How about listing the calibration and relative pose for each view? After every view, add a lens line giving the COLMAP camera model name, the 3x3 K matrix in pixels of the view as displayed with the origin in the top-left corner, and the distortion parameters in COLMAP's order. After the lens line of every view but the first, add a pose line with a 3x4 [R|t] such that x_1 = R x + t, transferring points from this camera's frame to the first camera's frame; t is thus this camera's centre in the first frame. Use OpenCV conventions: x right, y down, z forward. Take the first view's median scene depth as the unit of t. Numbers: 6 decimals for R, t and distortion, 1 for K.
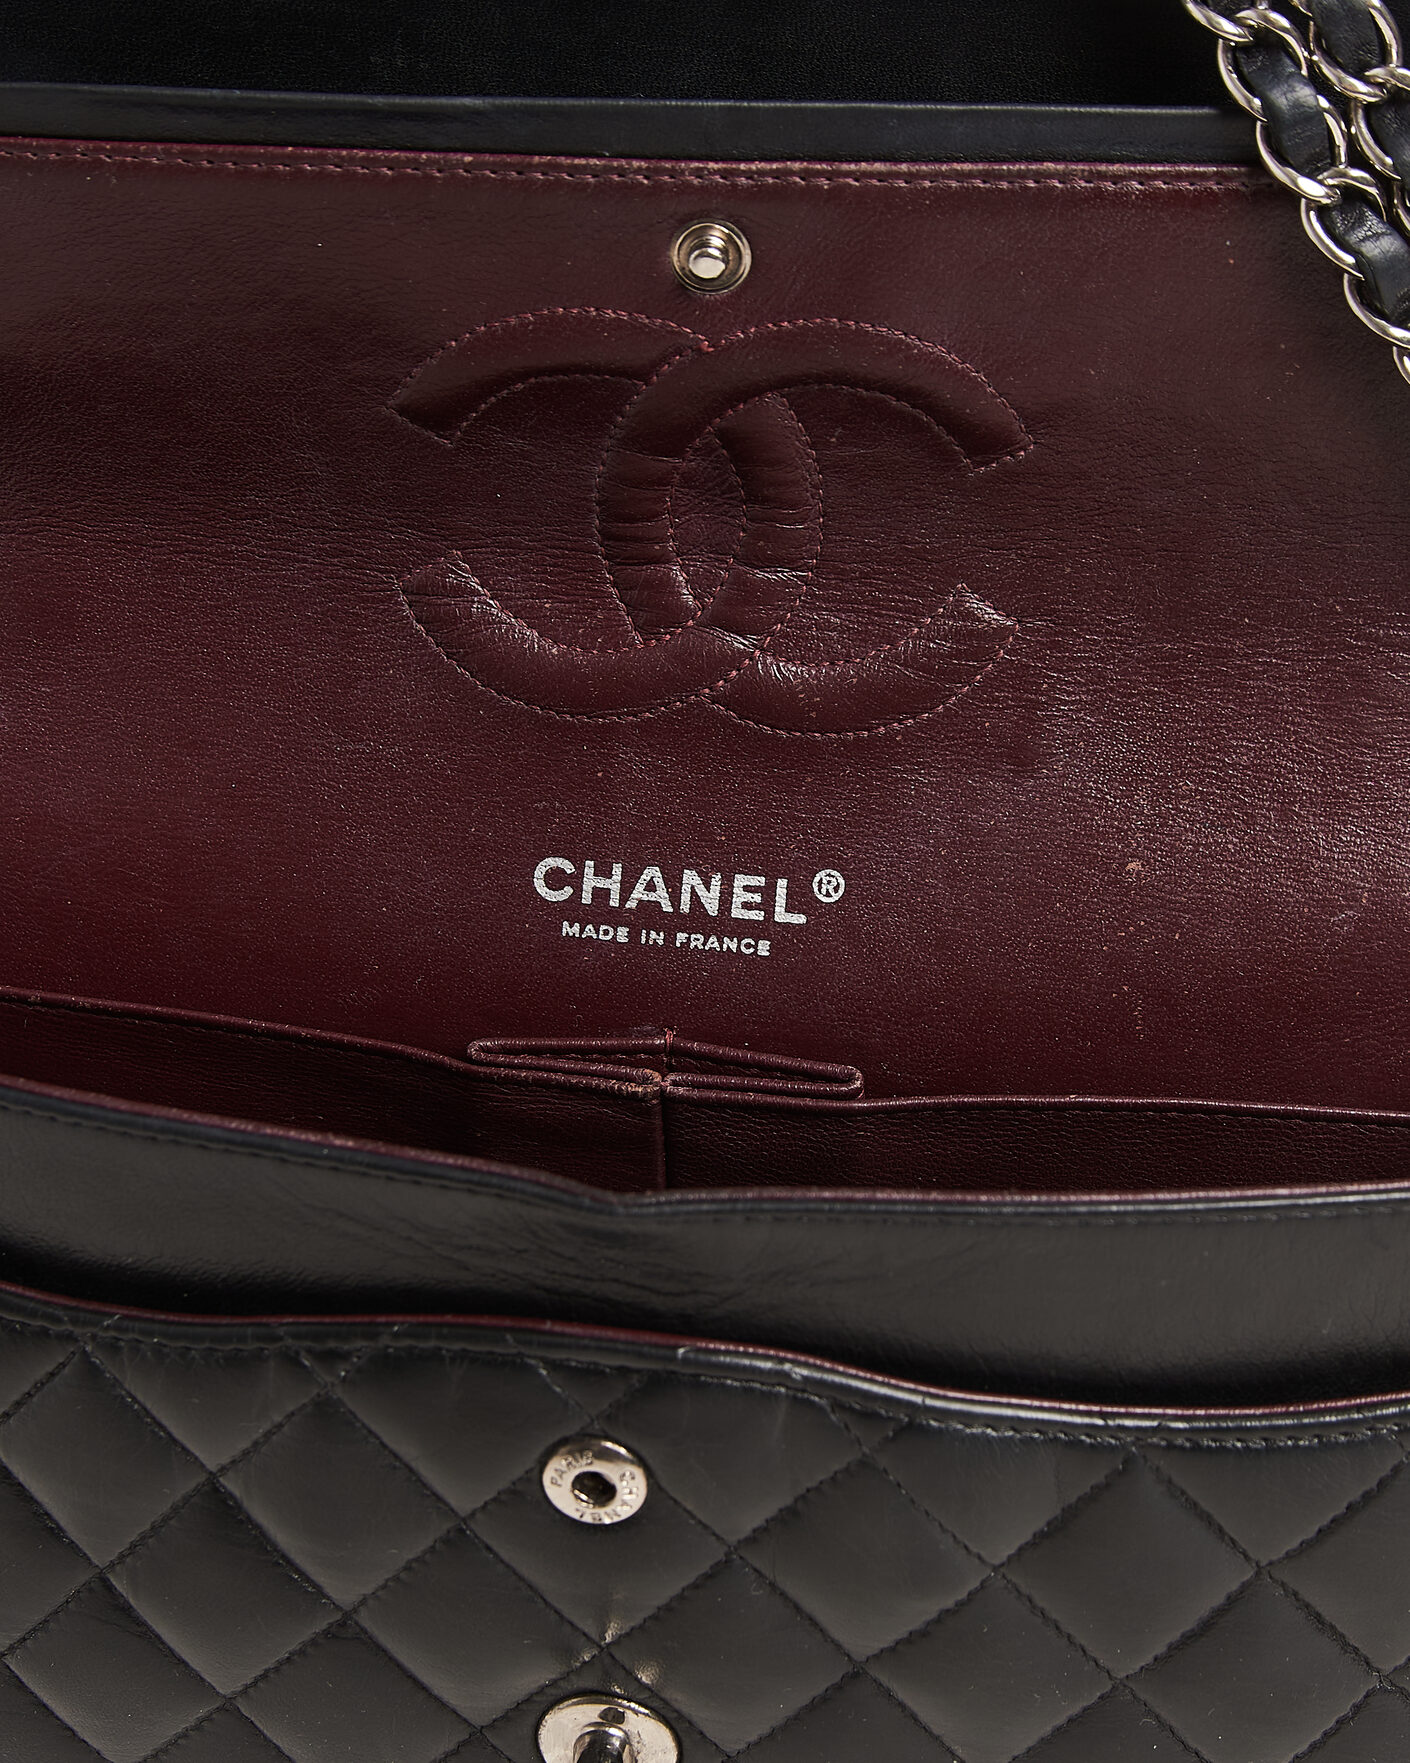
lens RADIAL K [[4056.9, 0, 704.3], [0, 4056.9, 939.6], [0, 0, 1]] dist [-0.109951, 1.163782]
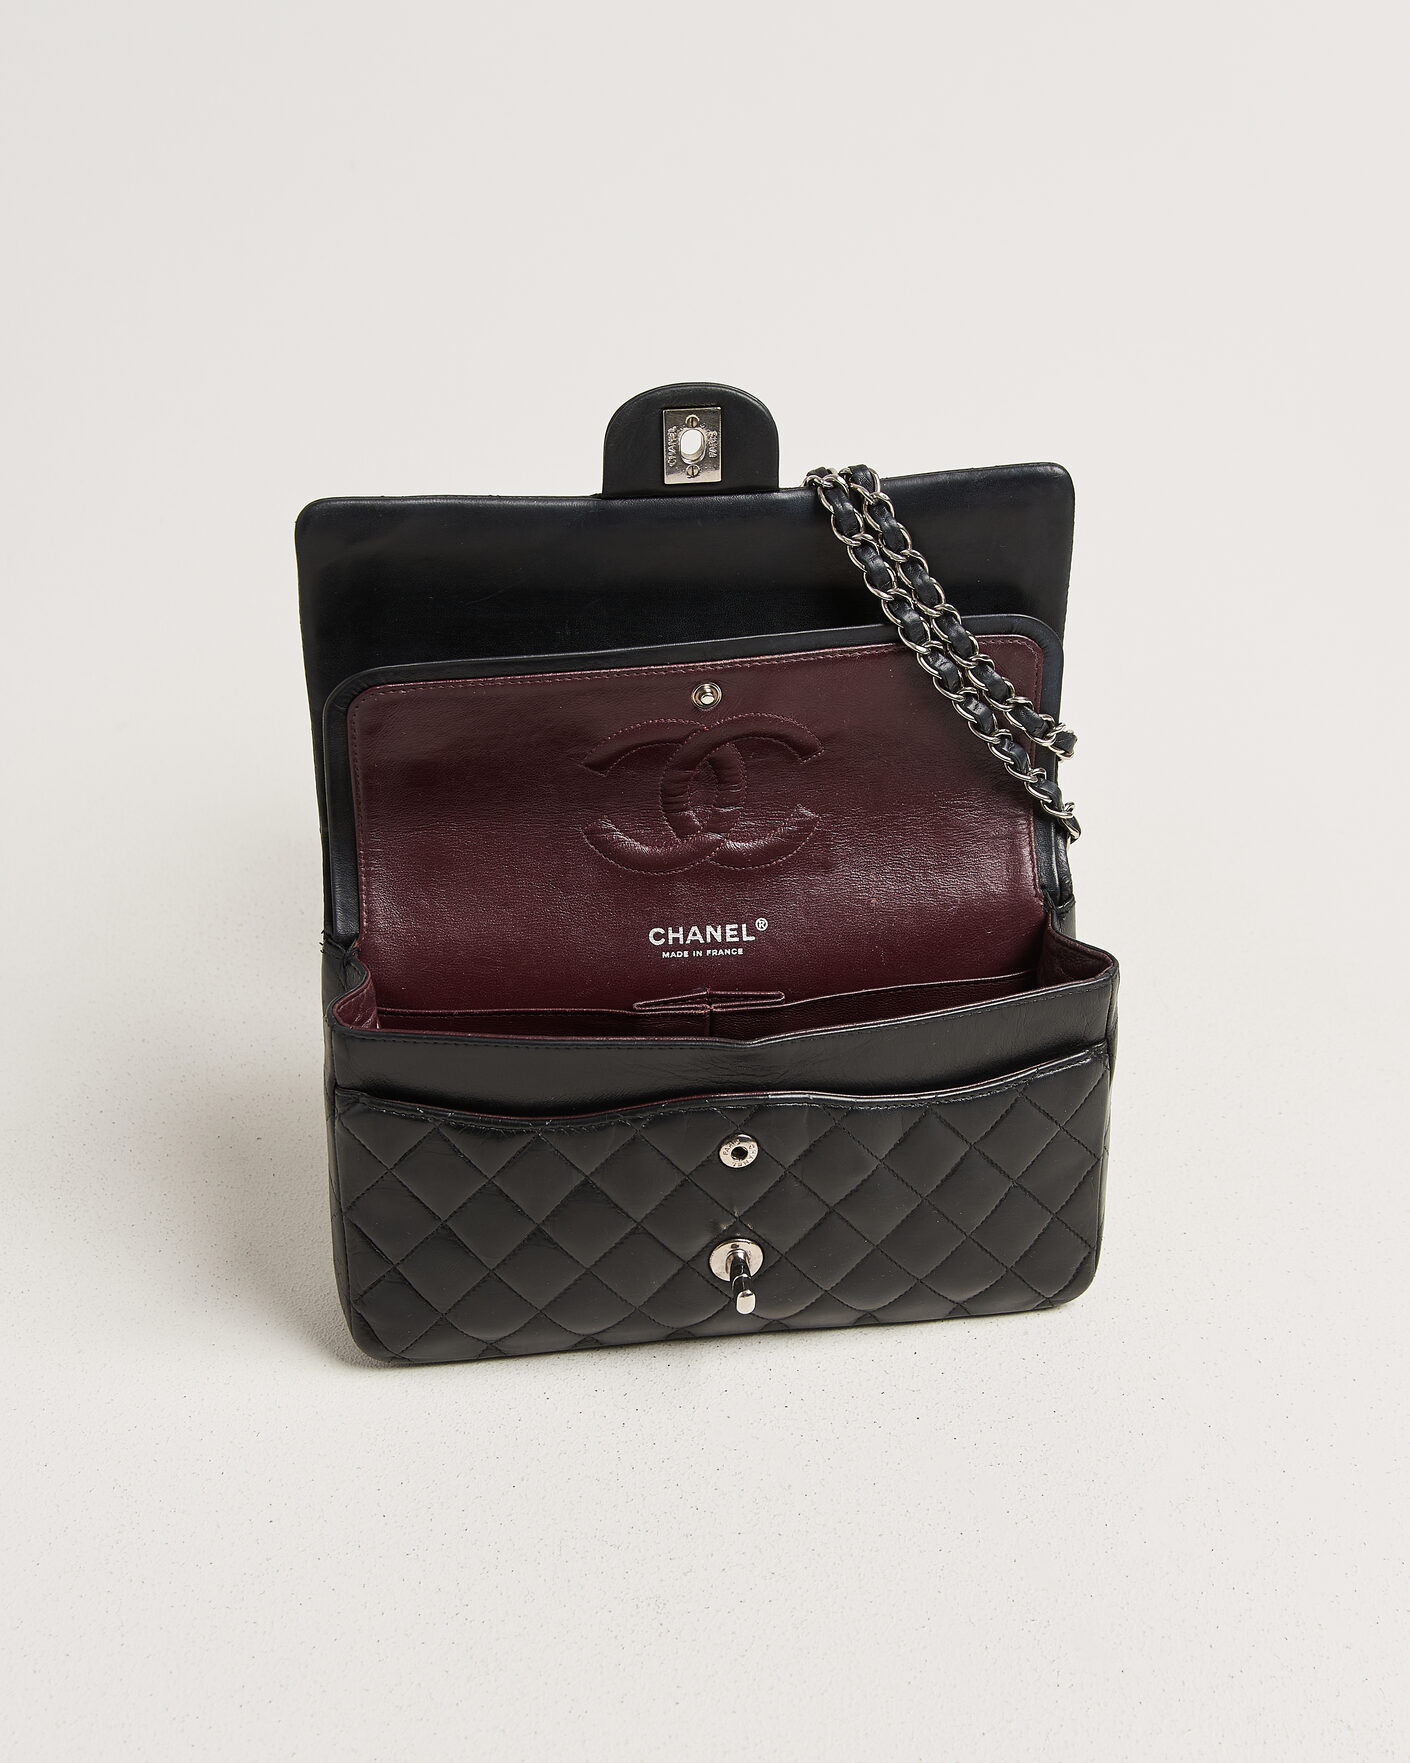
lens RADIAL K [[4056.9, 0, 704.3], [0, 4056.9, 939.6], [0, 0, 1]] dist [-0.109951, 1.163782]
pose [[0.942964, -0.135428, 0.304102, -0.815503], [0.143198, 0.989689, -0.003283, -0.000195], [-0.300521, 0.046642, 0.952634, -1.508751]]
